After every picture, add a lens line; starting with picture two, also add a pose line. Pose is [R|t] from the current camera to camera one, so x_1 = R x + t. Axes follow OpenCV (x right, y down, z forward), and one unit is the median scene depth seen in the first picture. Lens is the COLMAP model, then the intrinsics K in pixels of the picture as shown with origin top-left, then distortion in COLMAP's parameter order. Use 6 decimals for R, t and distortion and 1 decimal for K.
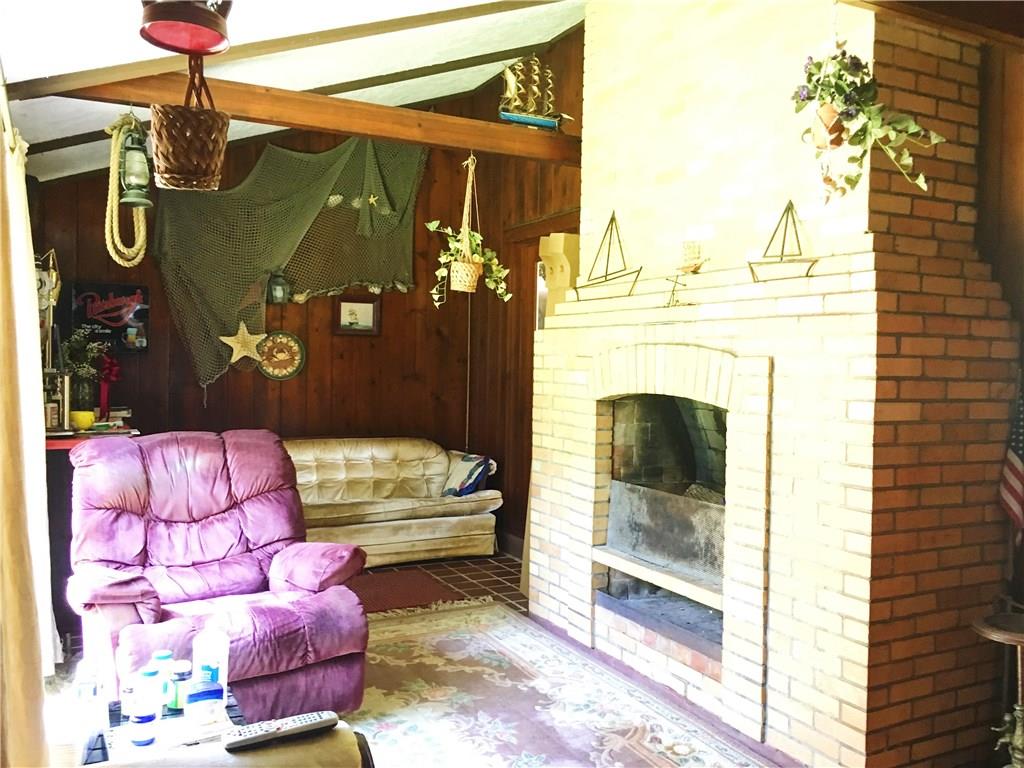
lens RADIAL K [[866.6, 0, 511.6], [0, 866.6, 382.8], [0, 0, 1]] dist [0.015698, 0.008297]
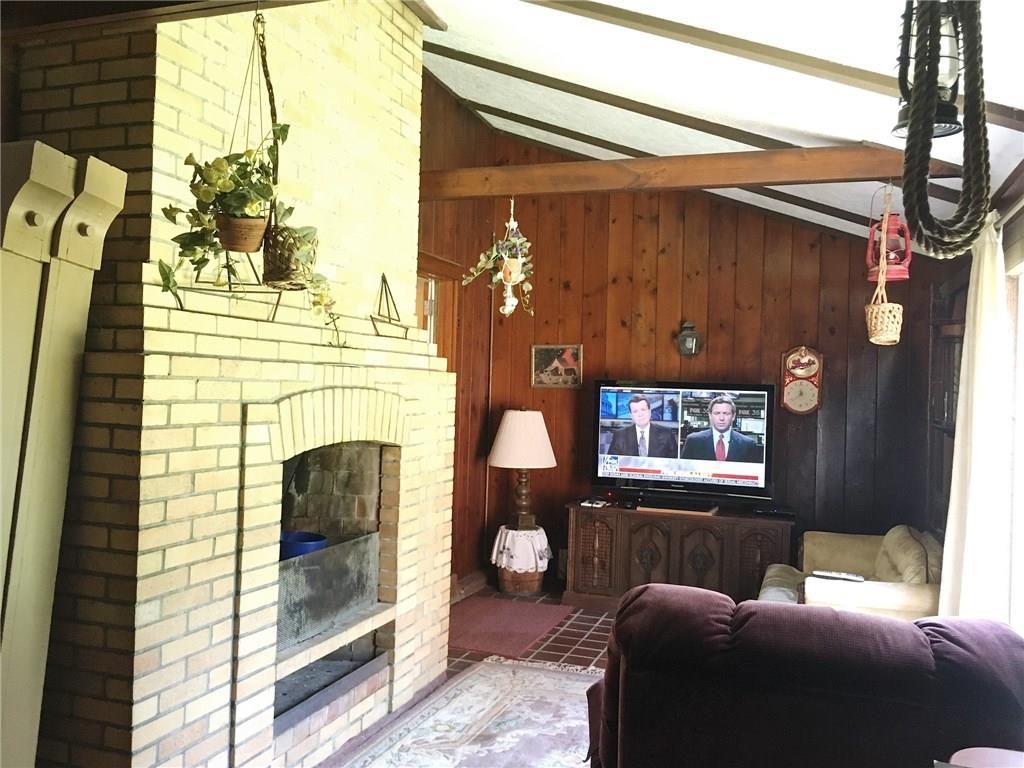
lens RADIAL K [[866.6, 0, 512.0], [0, 866.6, 385.6], [0, 0, 1]] dist [0.015698, 0.008297]
pose [[-0.683859, -0.026382, 0.729137, -0.600505], [-0.010121, 0.999593, 0.026675, -0.069721], [-0.729544, 0.010862, -0.683848, 1.428407]]
